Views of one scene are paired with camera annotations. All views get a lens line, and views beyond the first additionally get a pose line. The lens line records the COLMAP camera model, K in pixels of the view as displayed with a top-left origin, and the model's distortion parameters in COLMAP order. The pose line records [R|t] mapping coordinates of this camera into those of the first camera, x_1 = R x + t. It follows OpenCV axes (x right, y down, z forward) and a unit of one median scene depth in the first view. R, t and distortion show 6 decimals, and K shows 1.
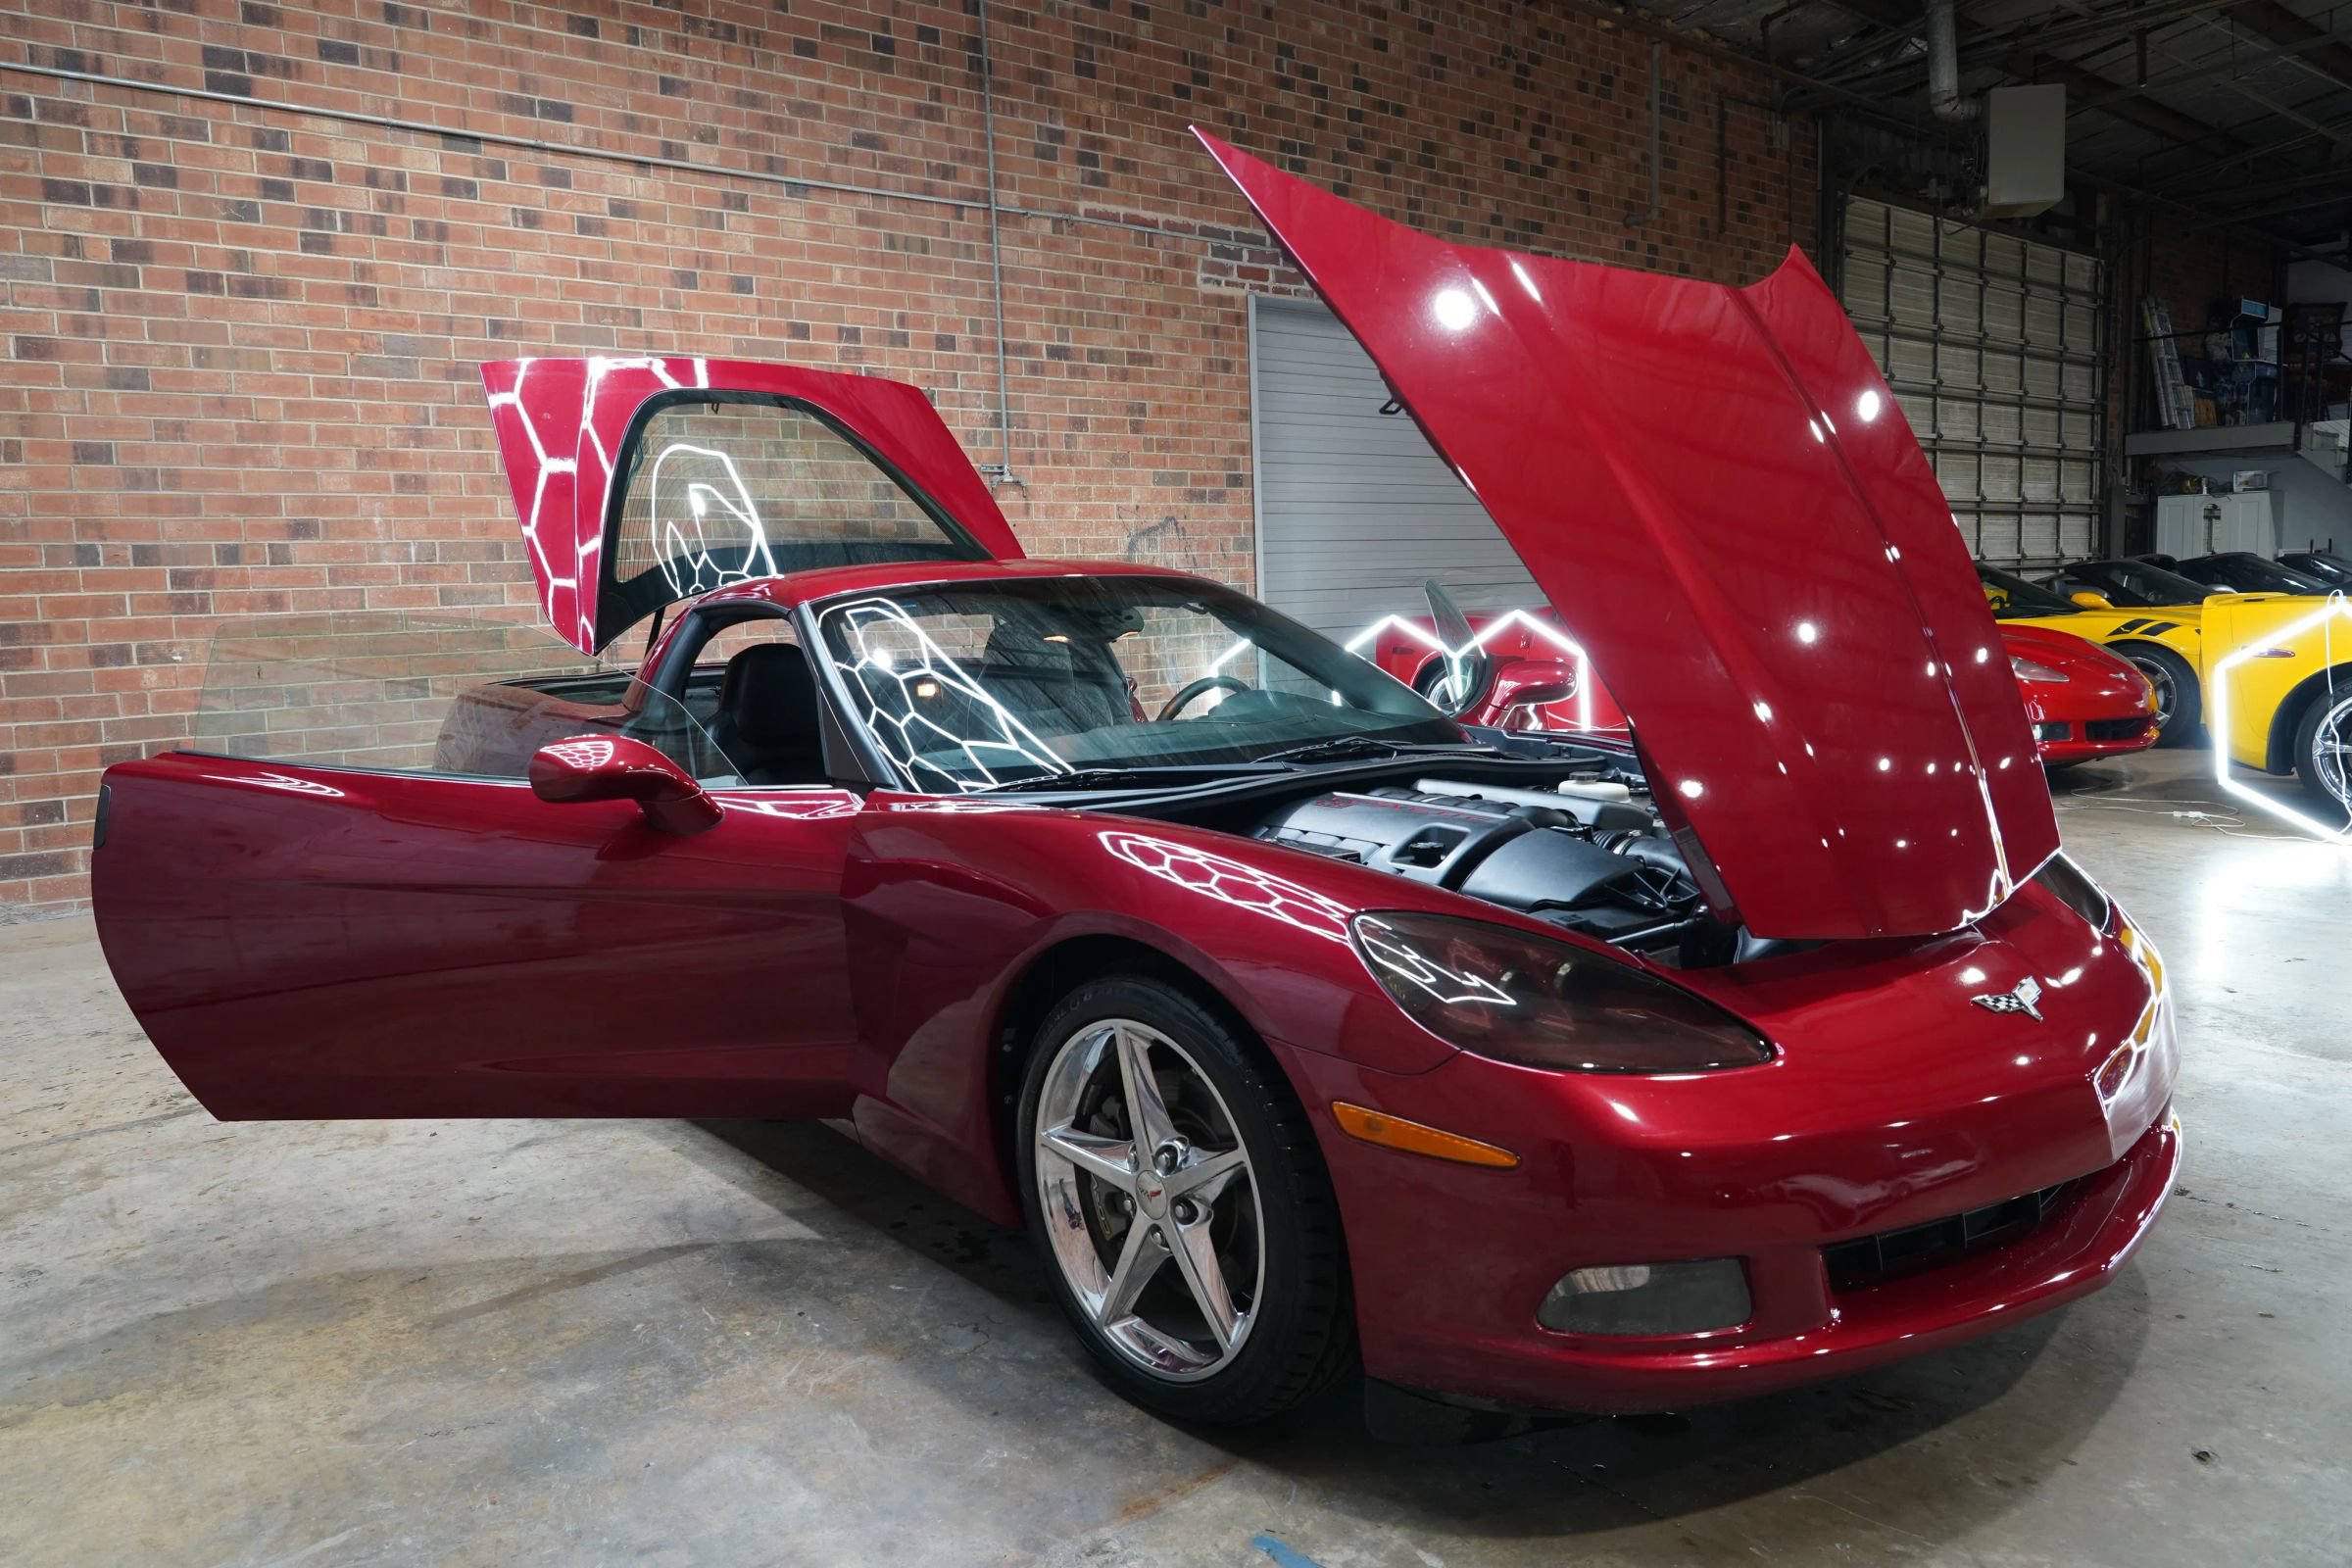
lens RADIAL K [[1688.9, 0, 1167.2], [0, 1688.9, 762.1], [0, 0, 1]] dist [-0.013797, 0.016182]
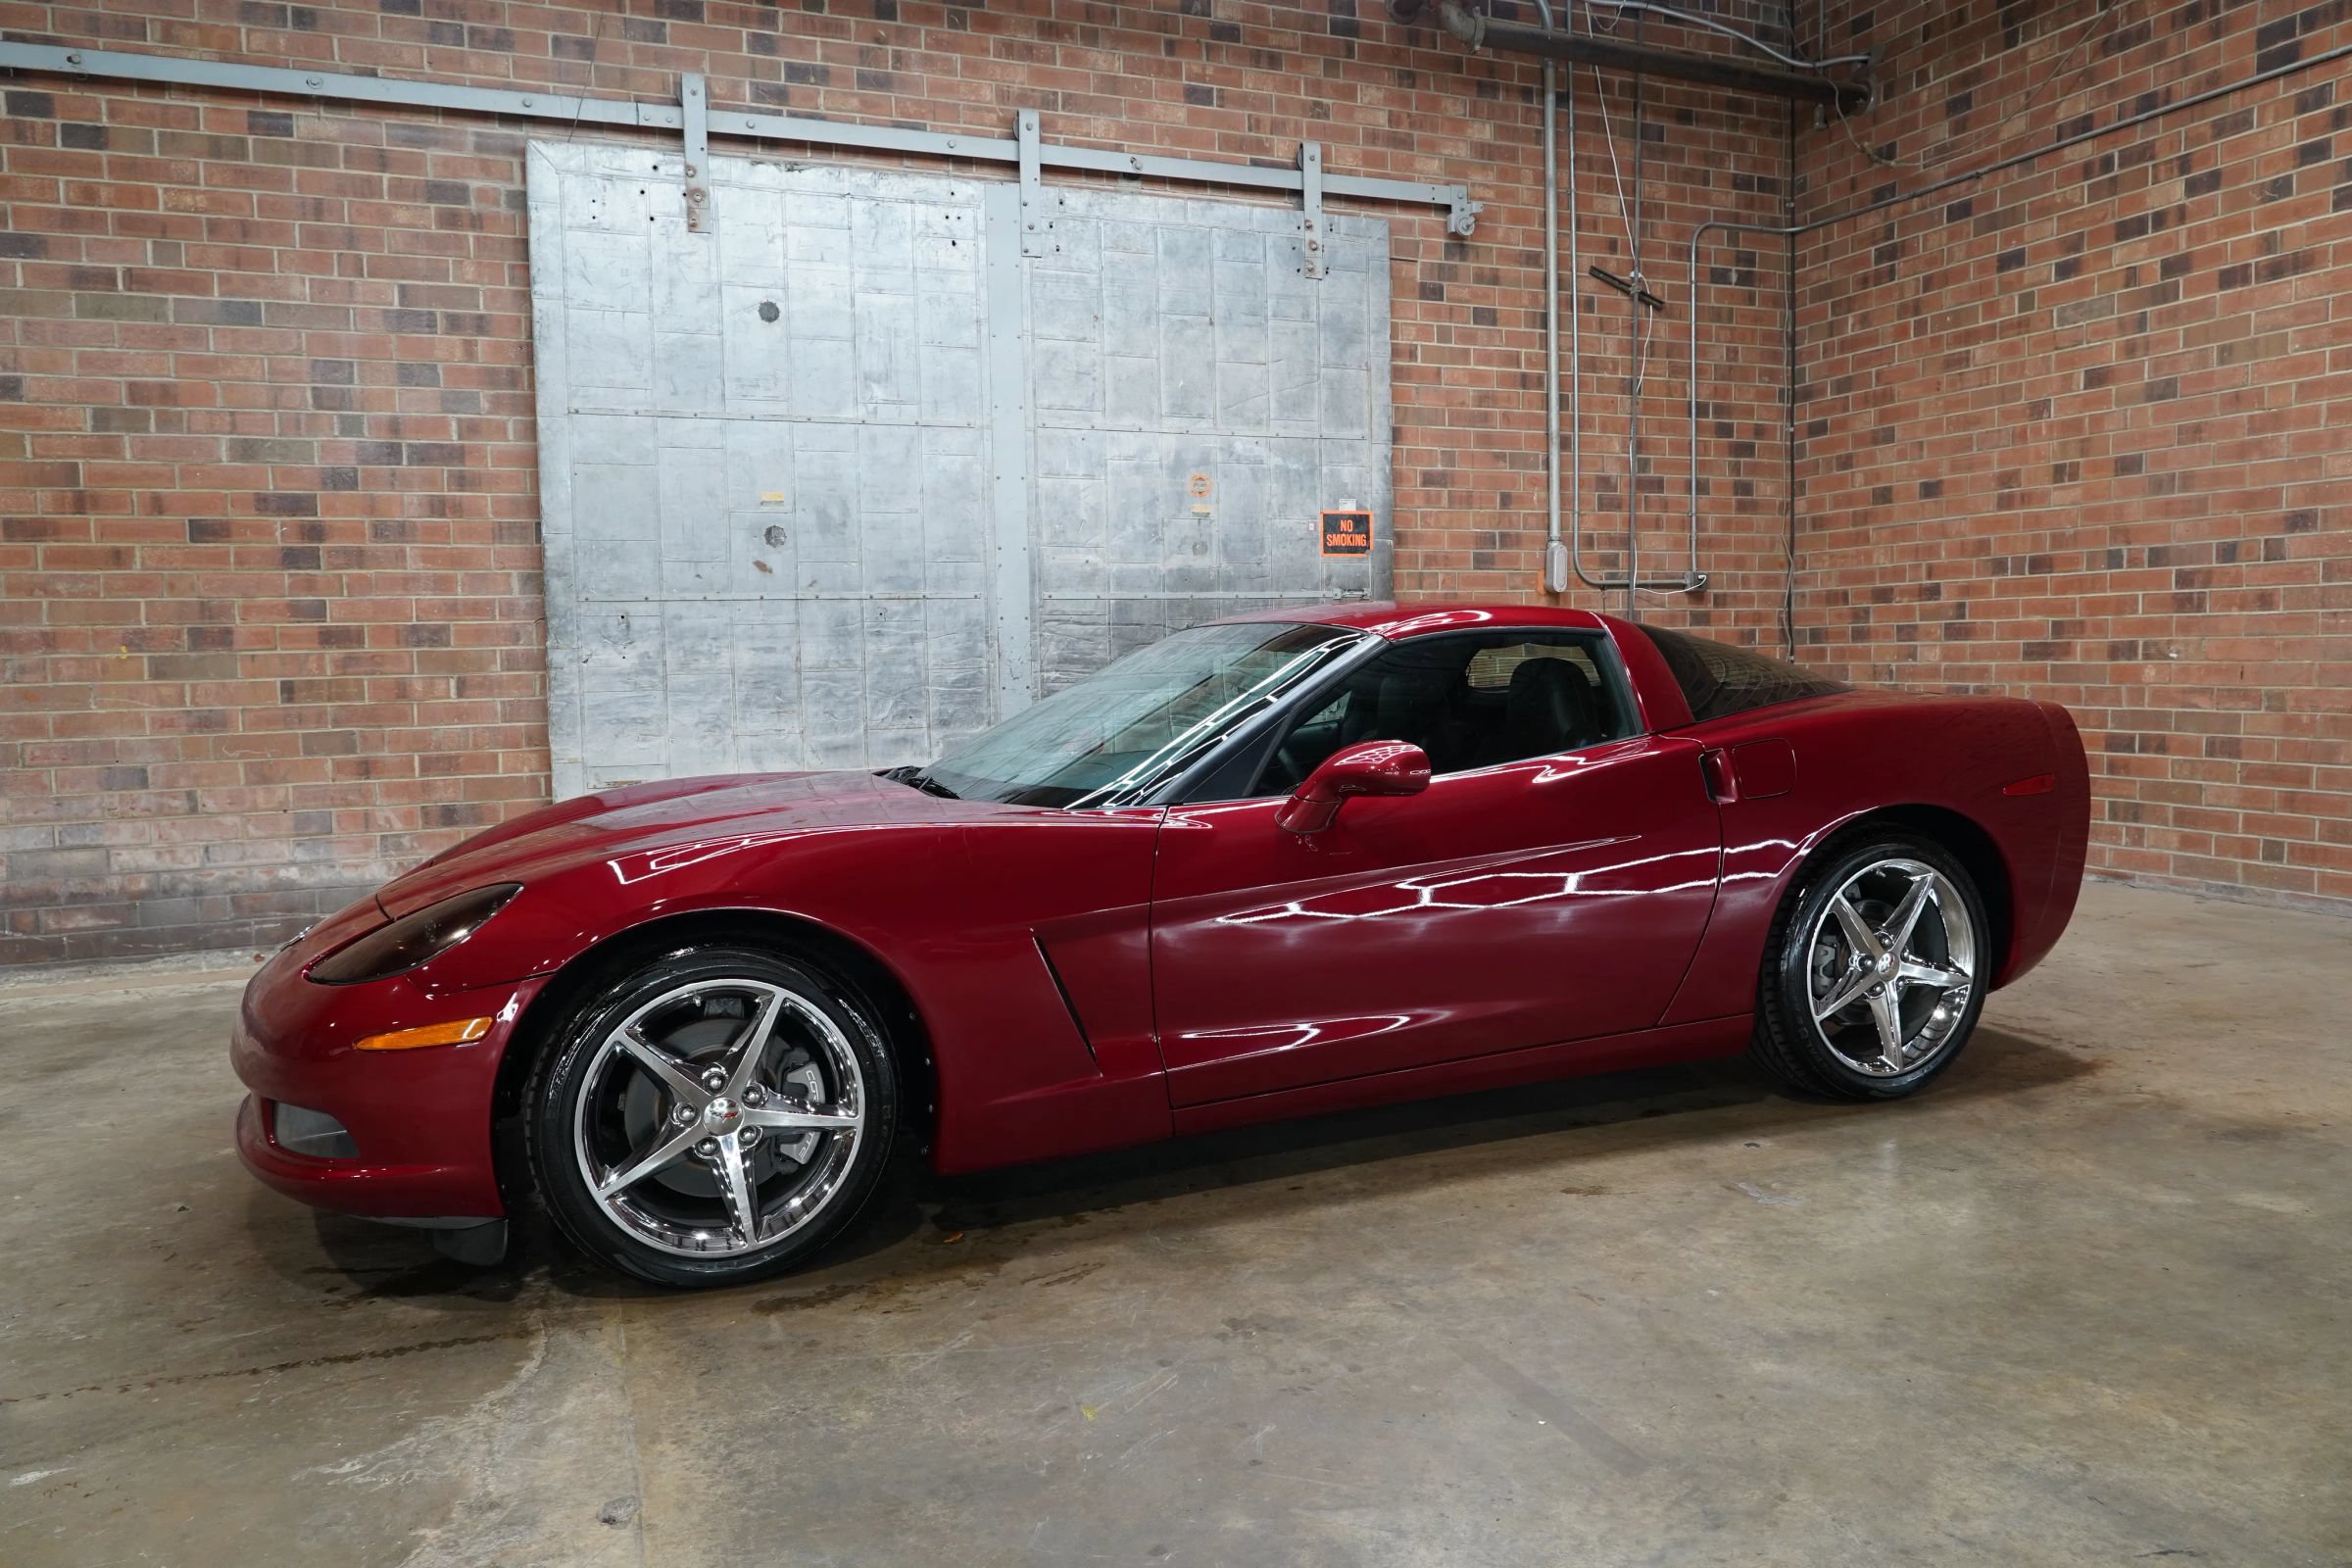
lens RADIAL K [[1601.3, 0, 1176.5], [0, 1601.3, 775.8], [0, 0, 1]] dist [-0.025892, 0.016810]
pose [[-0.307369, 0.112069, -0.944968, 0.500955], [-0.061659, 0.988609, 0.137300, -0.080358], [0.949591, 0.100467, -0.296958, 0.677743]]
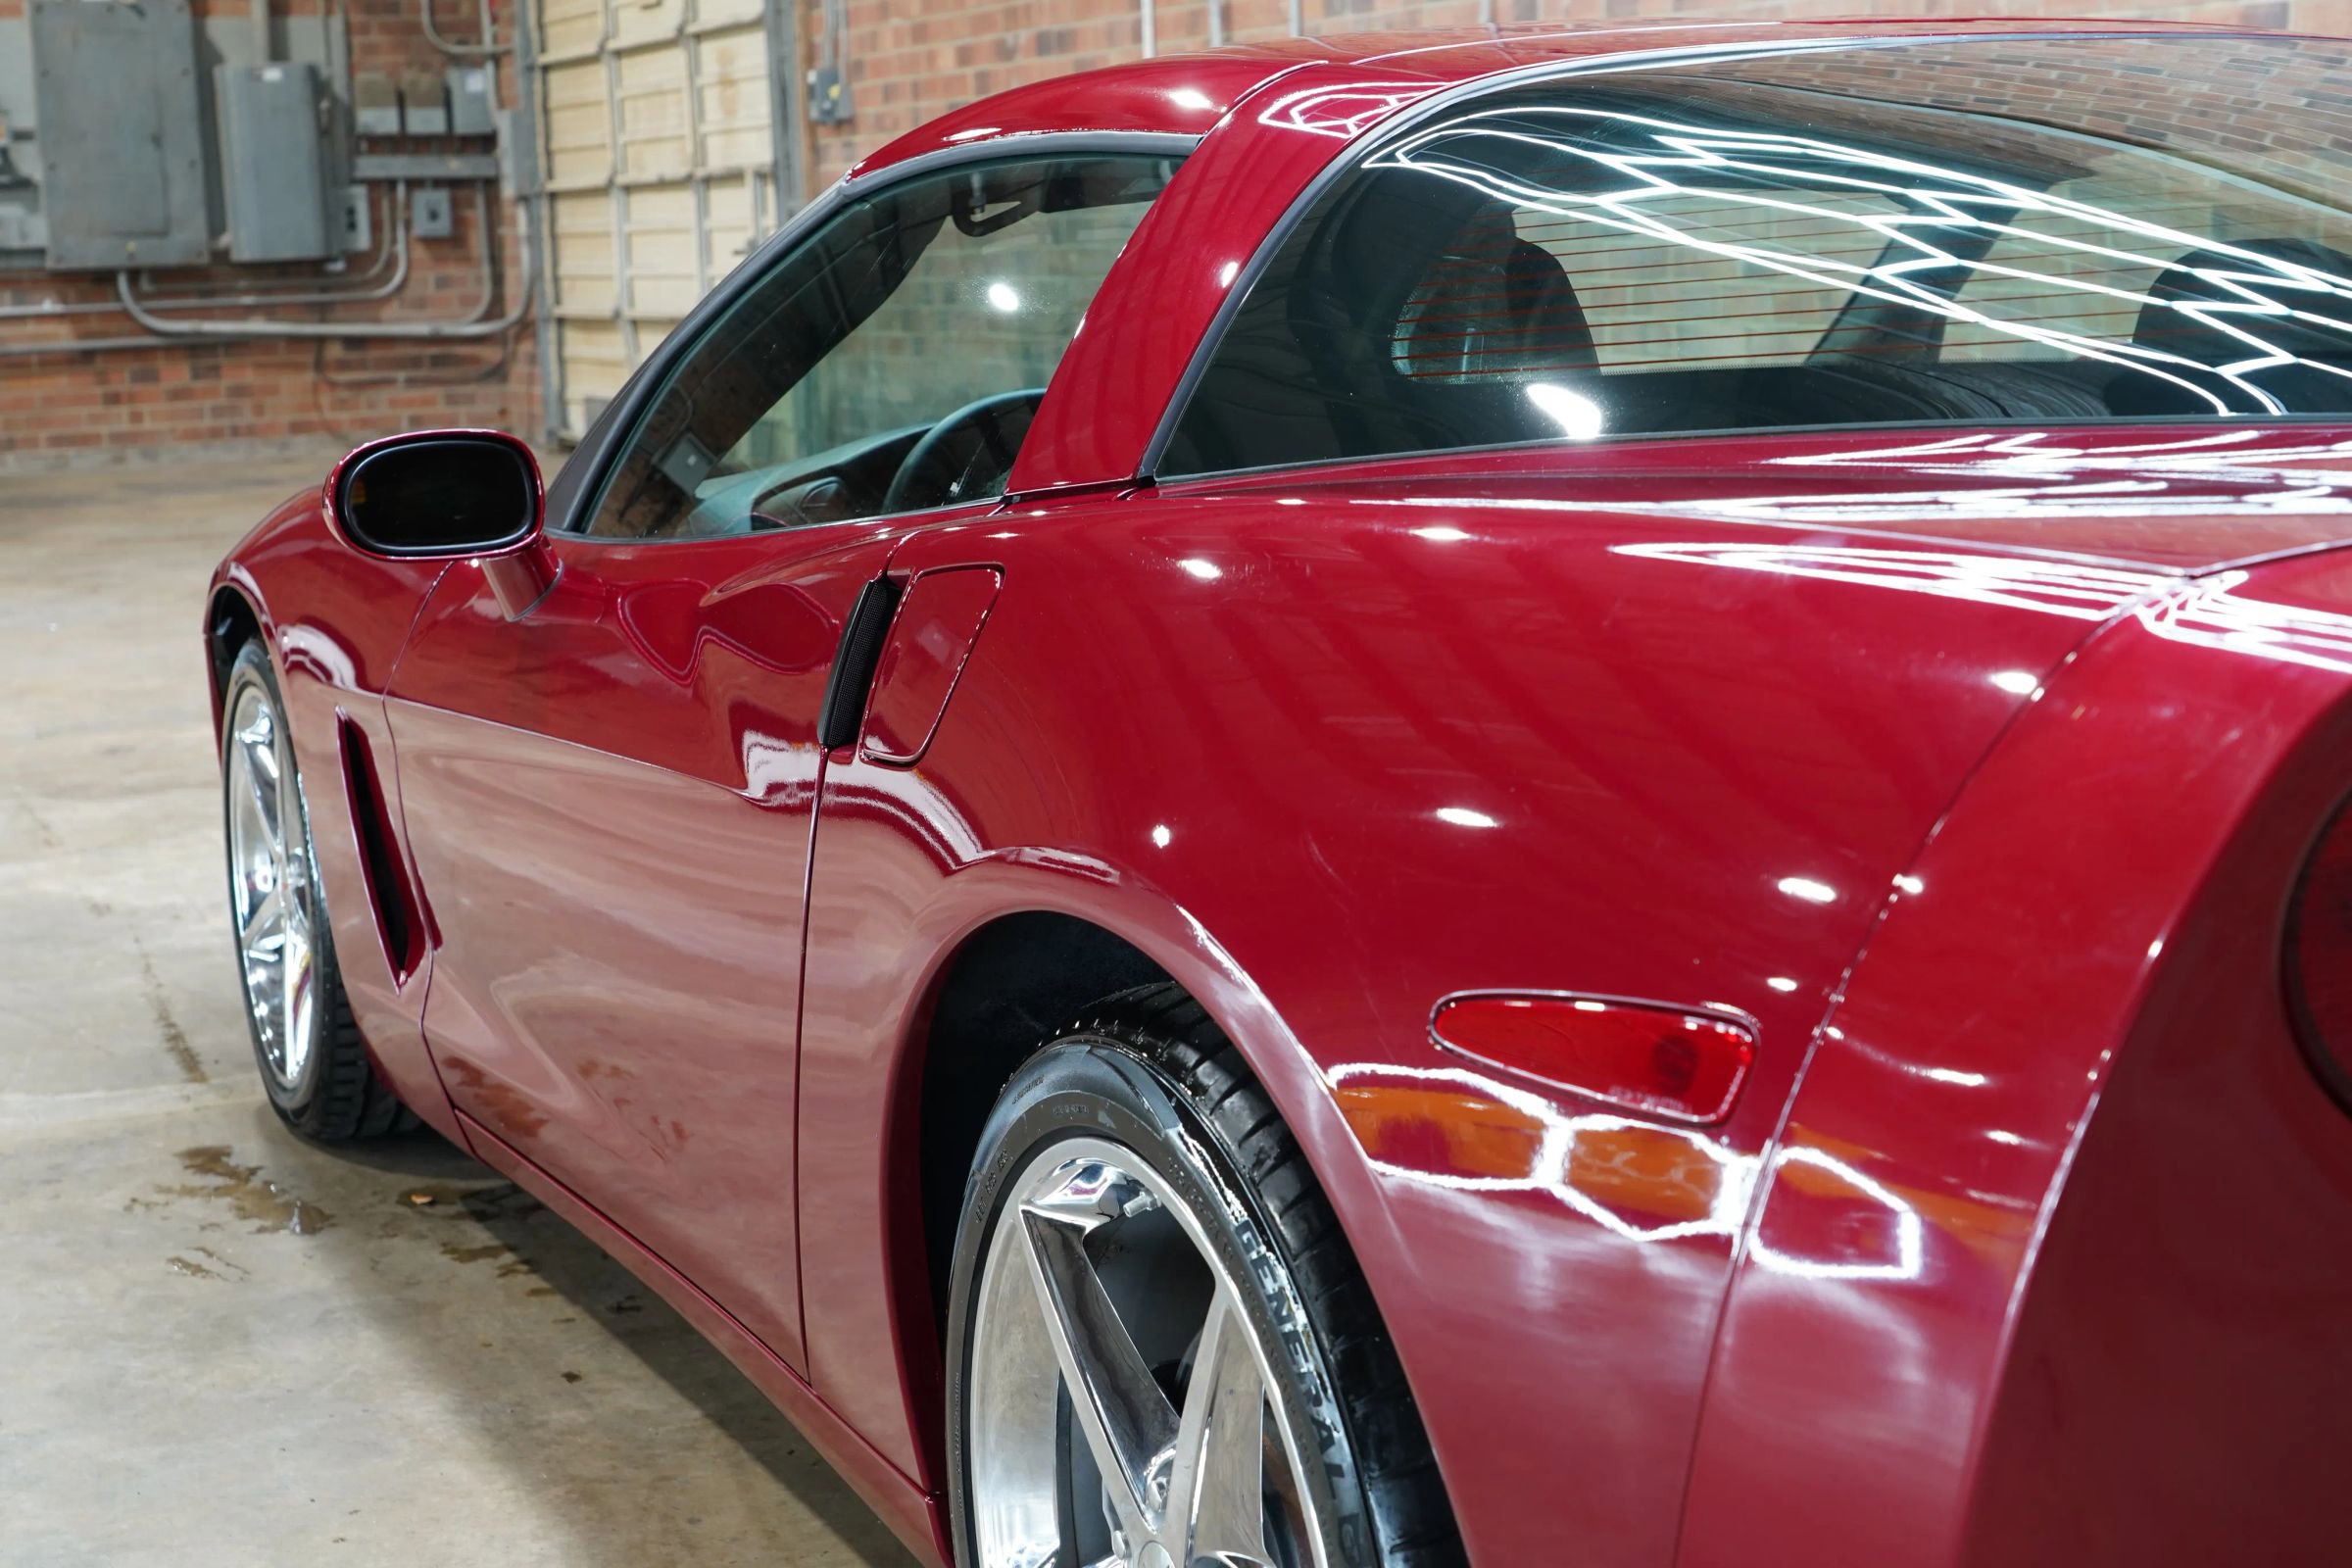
lens RADIAL K [[3555.4, 0, 1205.7], [0, 3555.4, 773.3], [0, 0, 1]] dist [0.008632, 0.000000]
pose [[-0.965846, 0.028866, 0.257504, -0.120722], [0.093981, 0.965132, 0.244312, -0.089289], [-0.241473, 0.260169, -0.934881, 0.983291]]
